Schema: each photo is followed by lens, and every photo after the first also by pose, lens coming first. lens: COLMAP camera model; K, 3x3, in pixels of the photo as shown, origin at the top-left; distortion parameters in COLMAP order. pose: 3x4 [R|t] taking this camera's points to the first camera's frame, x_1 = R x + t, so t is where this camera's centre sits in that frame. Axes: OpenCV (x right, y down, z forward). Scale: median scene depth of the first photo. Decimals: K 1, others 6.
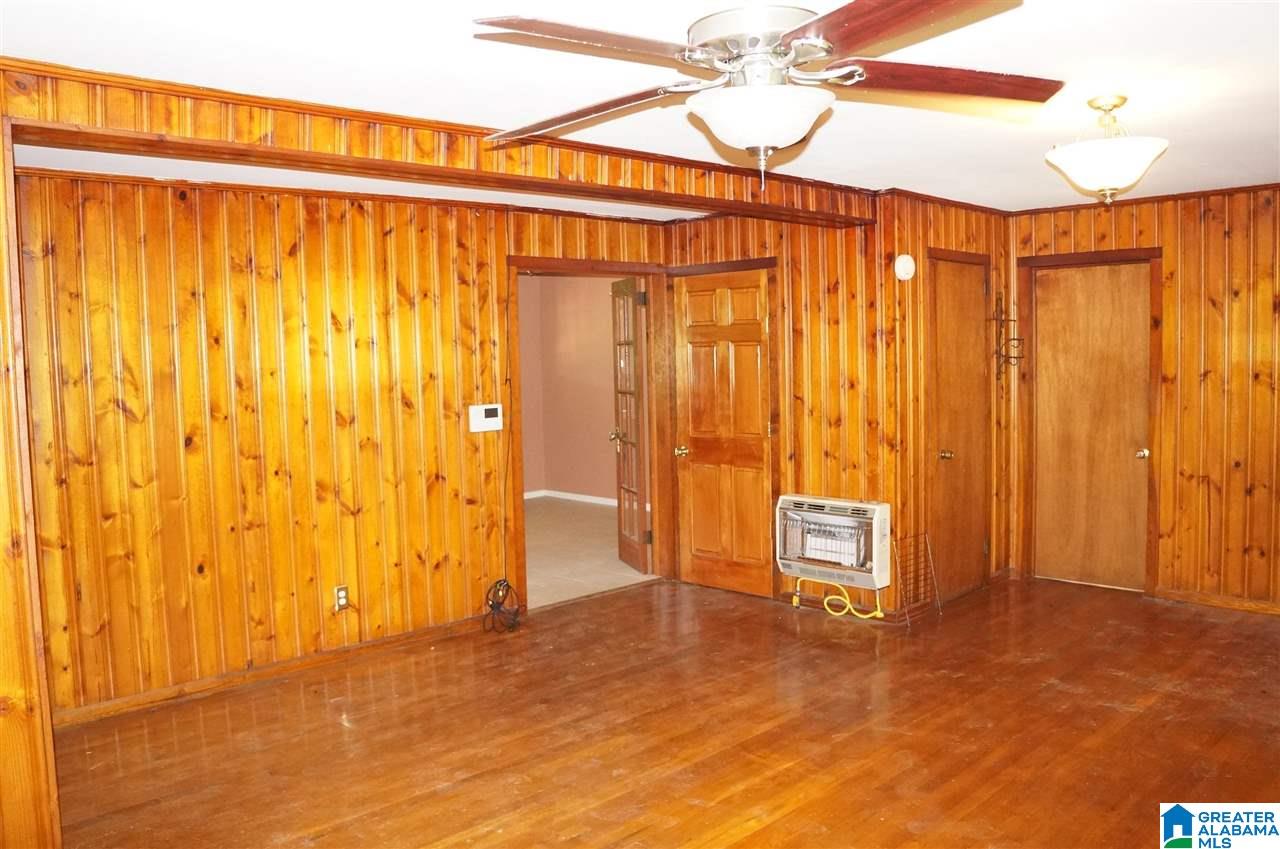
lens RADIAL K [[995.9, 0, 640.0], [0, 995.9, 424.5], [0, 0, 1]] dist [-0.181579, 0.132360]
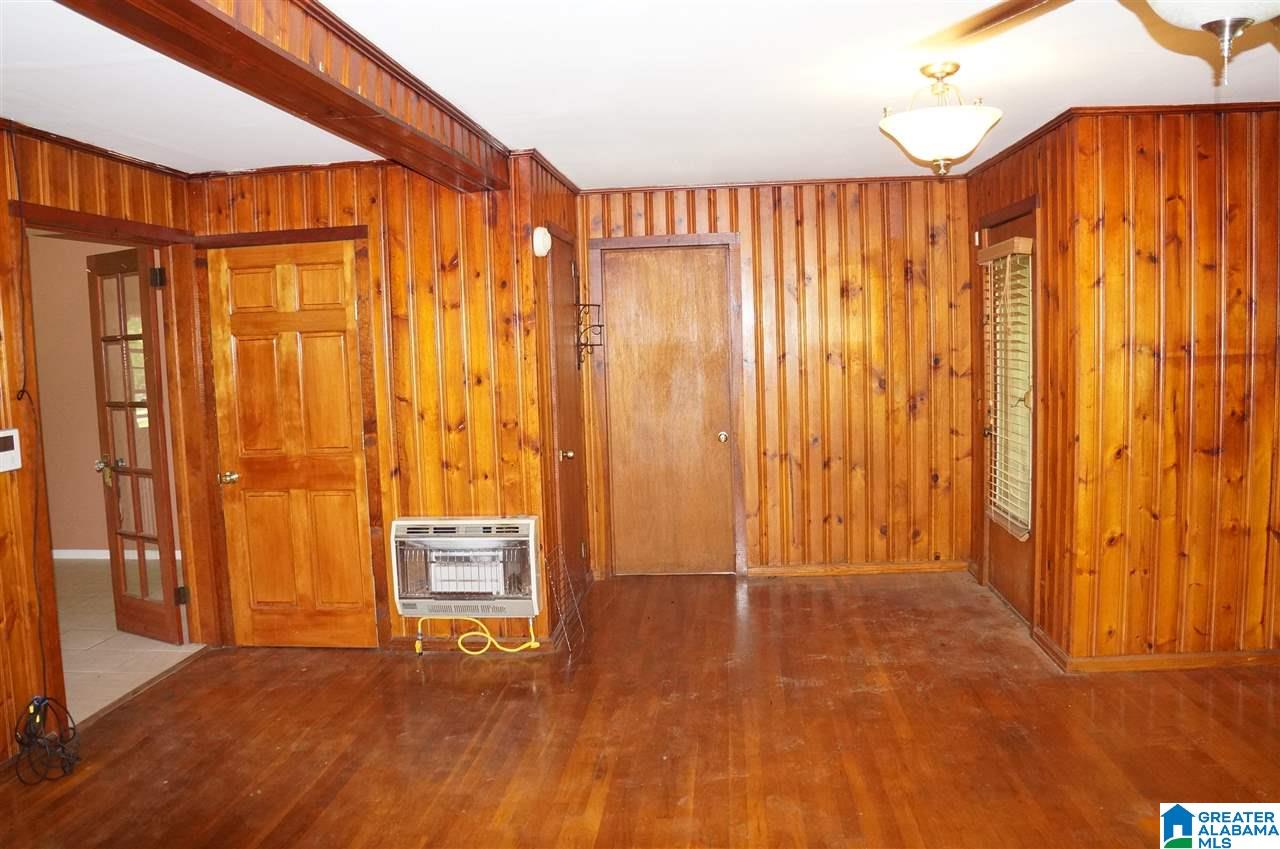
lens RADIAL K [[995.9, 0, 640.0], [0, 995.9, 424.5], [0, 0, 1]] dist [-0.181579, 0.132360]
pose [[0.758692, -0.062490, 0.648445, -0.227494], [0.063195, 0.997754, 0.022213, -0.012135], [-0.648377, 0.024125, 0.760937, 0.266370]]
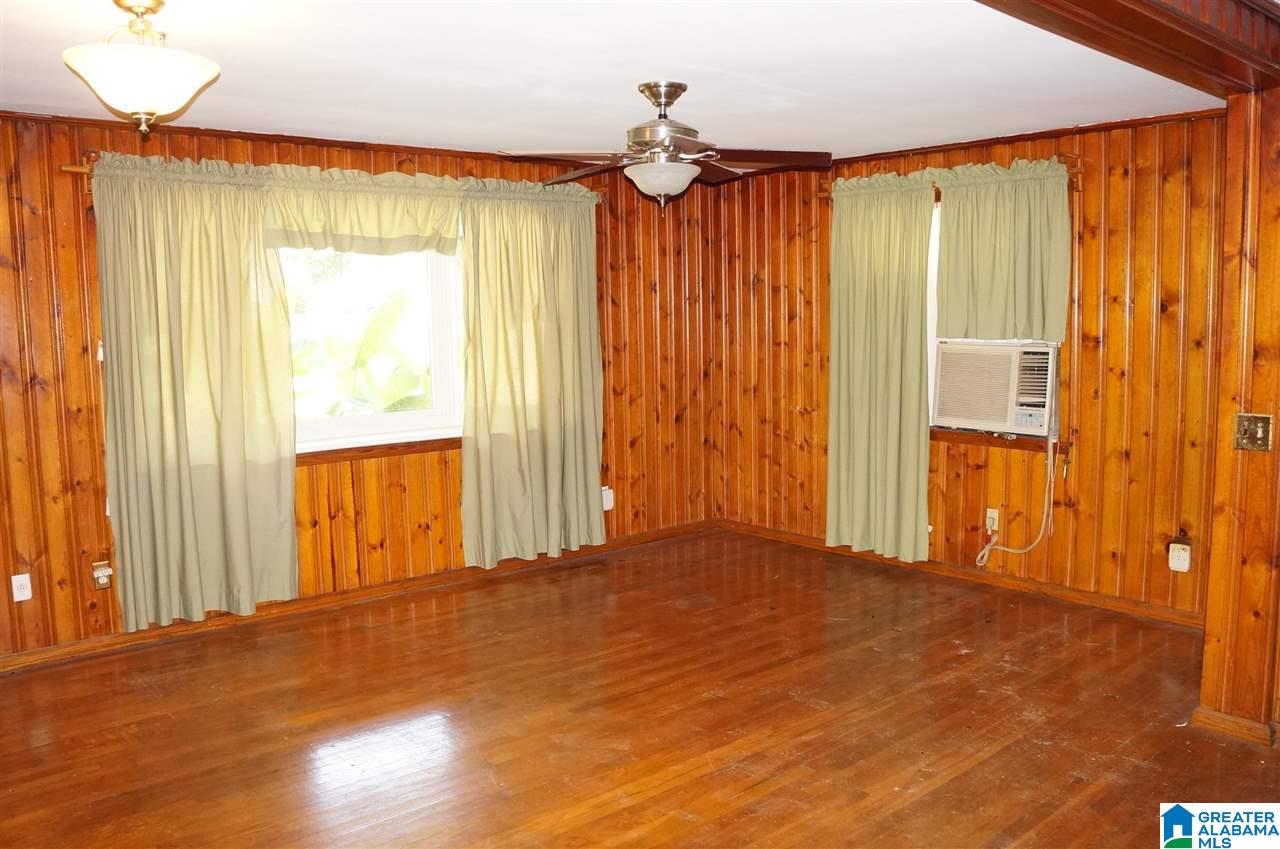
lens RADIAL K [[995.9, 0, 640.0], [0, 995.9, 424.5], [0, 0, 1]] dist [-0.181579, 0.132360]
pose [[-0.998379, 0.034263, 0.045448, 0.029390], [0.041942, 0.982675, 0.180530, -0.065159], [-0.038475, 0.182143, -0.982519, 1.010375]]
